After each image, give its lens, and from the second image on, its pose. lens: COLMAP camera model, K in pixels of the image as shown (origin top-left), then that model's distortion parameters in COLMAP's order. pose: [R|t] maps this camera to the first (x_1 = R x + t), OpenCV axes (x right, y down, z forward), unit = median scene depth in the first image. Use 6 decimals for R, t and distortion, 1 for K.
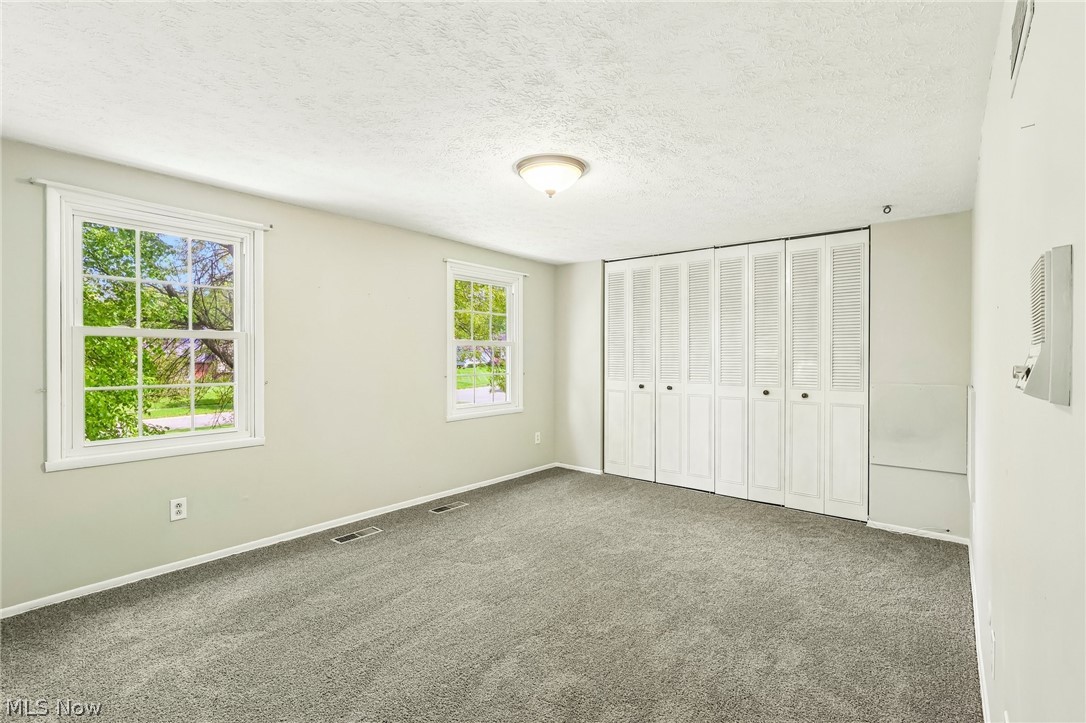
lens RADIAL K [[517.8, 0, 541.7], [0, 517.8, 360.4], [0, 0, 1]] dist [0.011888, -0.001465]
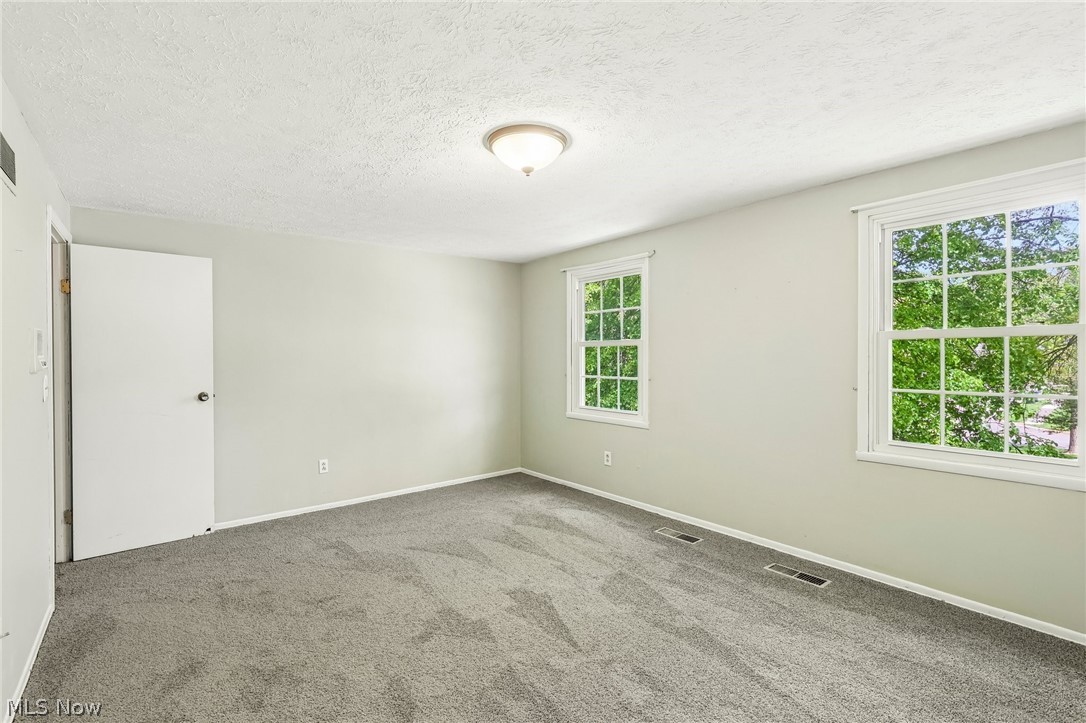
lens RADIAL K [[517.8, 0, 545.4], [0, 517.8, 356.0], [0, 0, 1]] dist [0.011888, -0.001465]
pose [[-0.233898, -0.004514, -0.972251, 0.729004], [-0.007814, 0.999966, -0.002763, -0.006965], [0.972230, 0.006951, -0.233925, 1.045994]]
